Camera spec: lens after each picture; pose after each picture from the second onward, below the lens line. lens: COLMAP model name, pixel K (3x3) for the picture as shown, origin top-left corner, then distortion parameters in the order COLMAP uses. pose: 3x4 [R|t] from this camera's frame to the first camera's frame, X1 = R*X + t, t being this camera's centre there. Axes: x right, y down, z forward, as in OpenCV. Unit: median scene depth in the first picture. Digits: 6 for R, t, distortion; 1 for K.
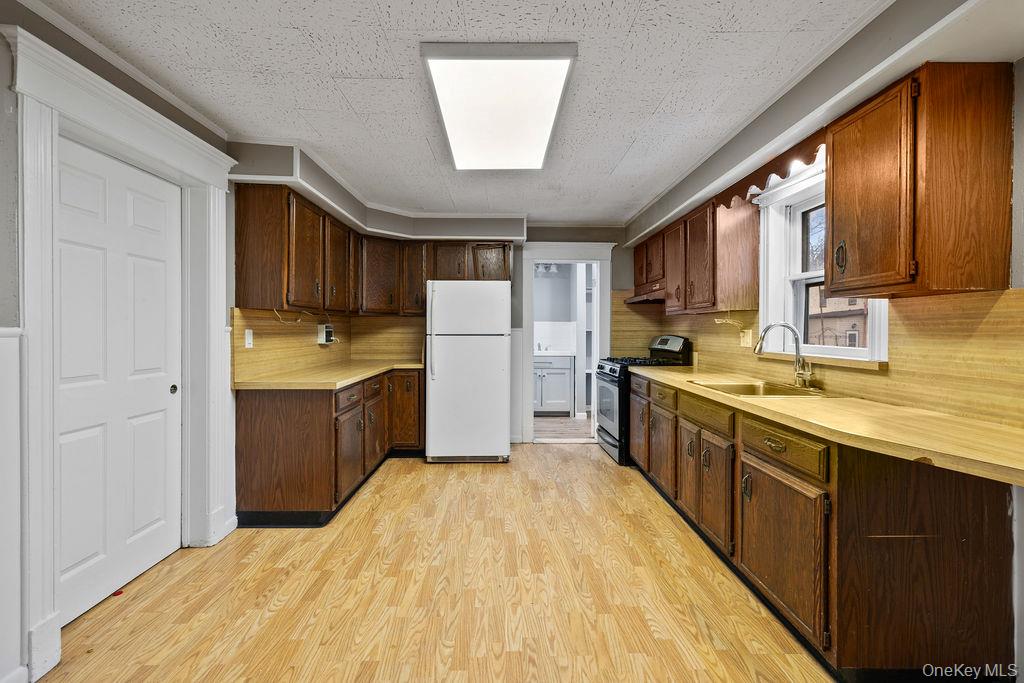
lens RADIAL K [[454.5, 0, 512.1], [0, 454.5, 331.1], [0, 0, 1]] dist [0.000218, 0.000086]
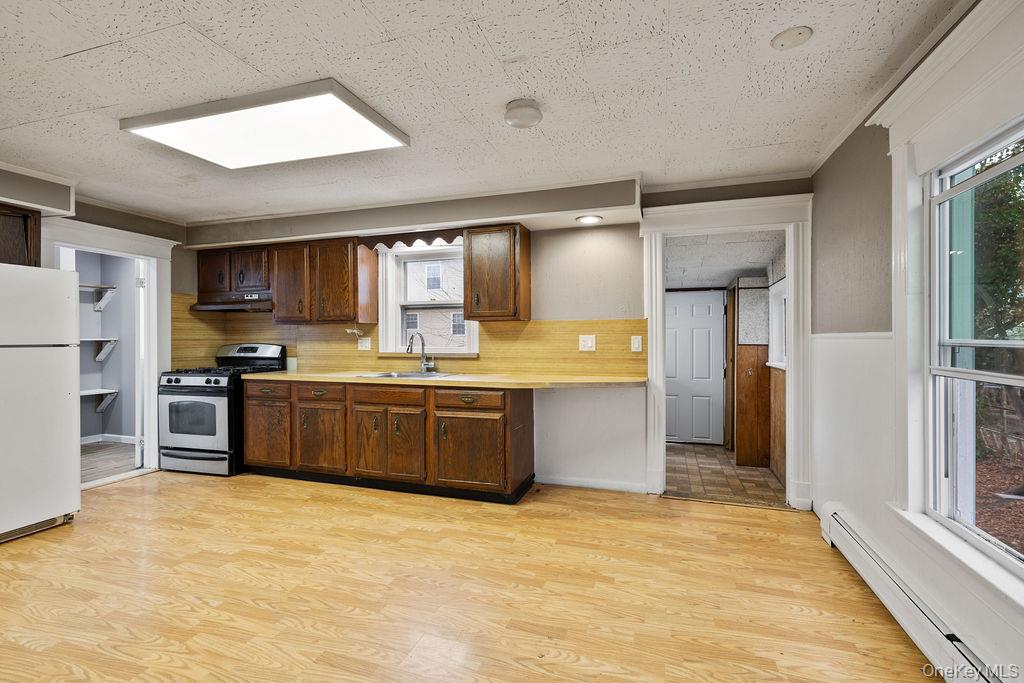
lens RADIAL K [[438.6, 0, 519.2], [0, 438.6, 335.3], [0, 0, 1]] dist [0.001620, 0.000526]
pose [[0.334070, 0.004102, 0.942539, -0.692082], [0.007064, 0.999952, -0.006856, 0.002994], [-0.942522, 0.008949, 0.334025, 0.144023]]
